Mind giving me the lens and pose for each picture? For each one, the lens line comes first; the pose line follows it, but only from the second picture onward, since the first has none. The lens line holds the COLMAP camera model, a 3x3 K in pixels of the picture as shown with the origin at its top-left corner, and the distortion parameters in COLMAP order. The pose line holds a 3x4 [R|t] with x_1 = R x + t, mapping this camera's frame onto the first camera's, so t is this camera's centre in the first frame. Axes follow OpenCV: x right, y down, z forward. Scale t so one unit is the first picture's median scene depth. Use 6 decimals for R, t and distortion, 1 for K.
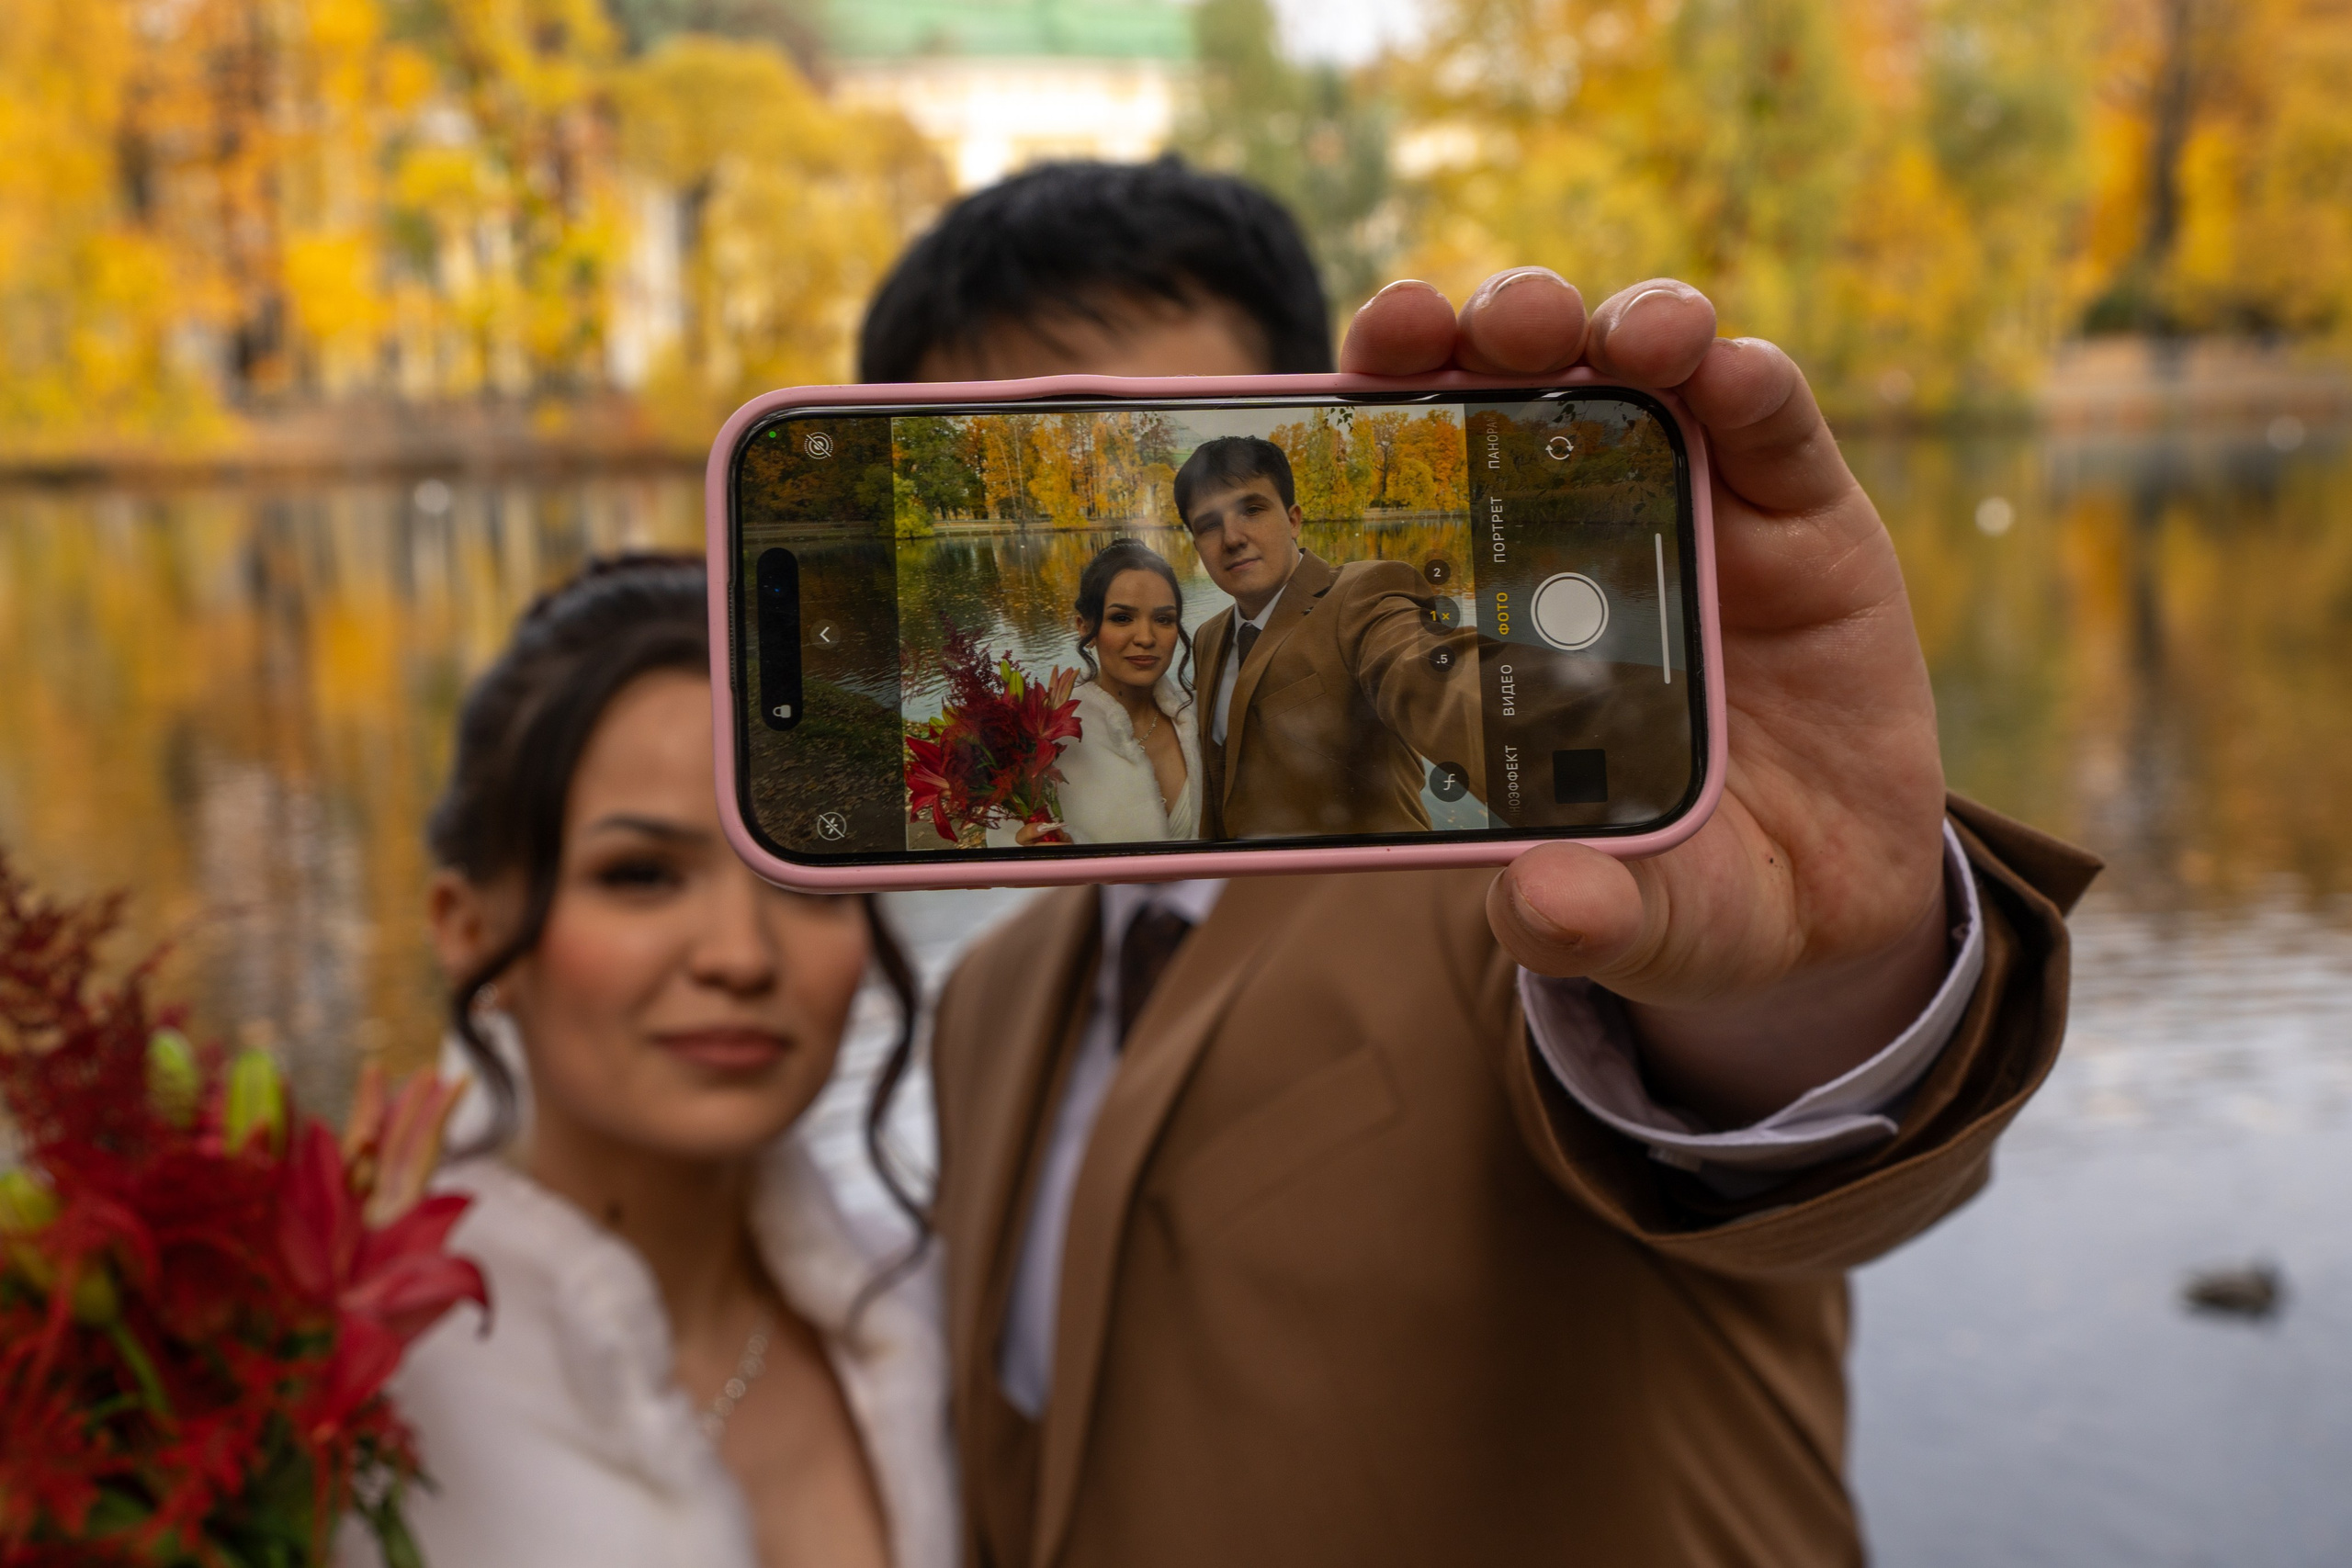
lens RADIAL K [[2931.0, 0, 1176.0], [0, 2931.0, 784.0], [0, 0, 1]] dist [-0.160545, 0.279106]
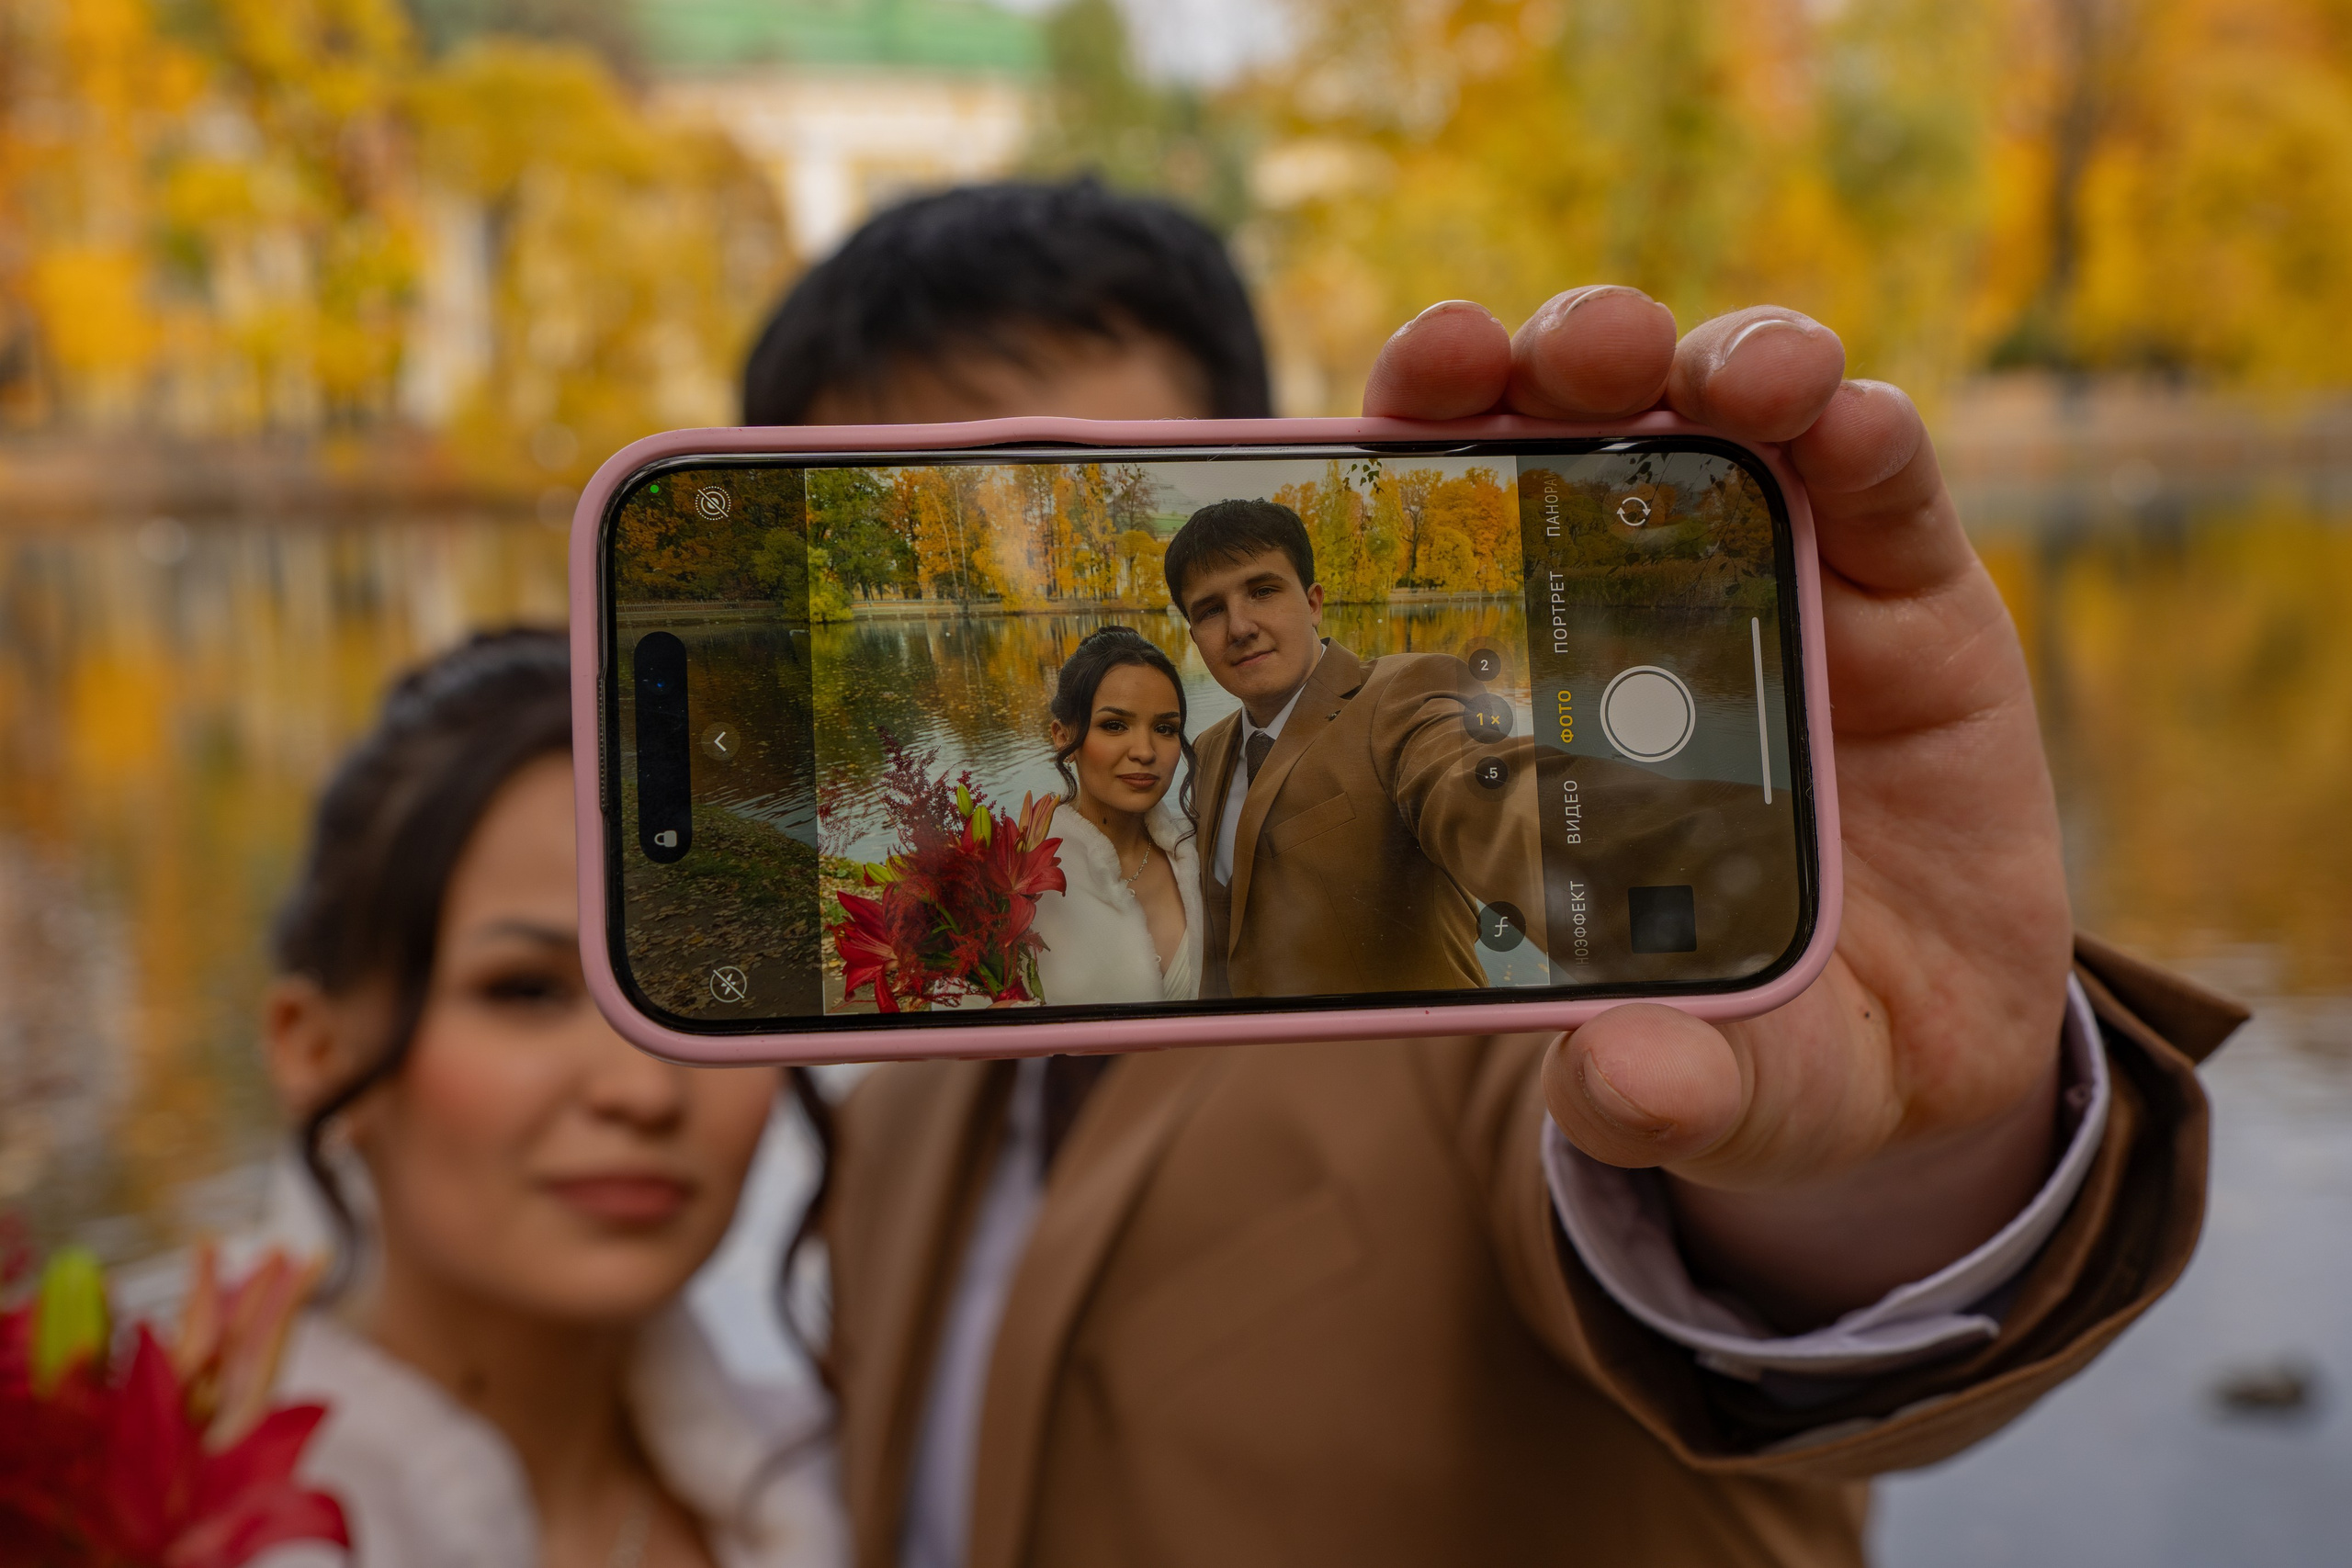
lens RADIAL K [[3120.9, 0, 1176.0], [0, 3120.9, 784.0], [0, 0, 1]] dist [-0.033437, -0.036200]
pose [[0.998627, 0.002879, 0.052313, -0.039027], [-0.001752, 0.999766, -0.021567, -0.021064], [-0.052363, 0.021446, 0.998398, 0.140047]]
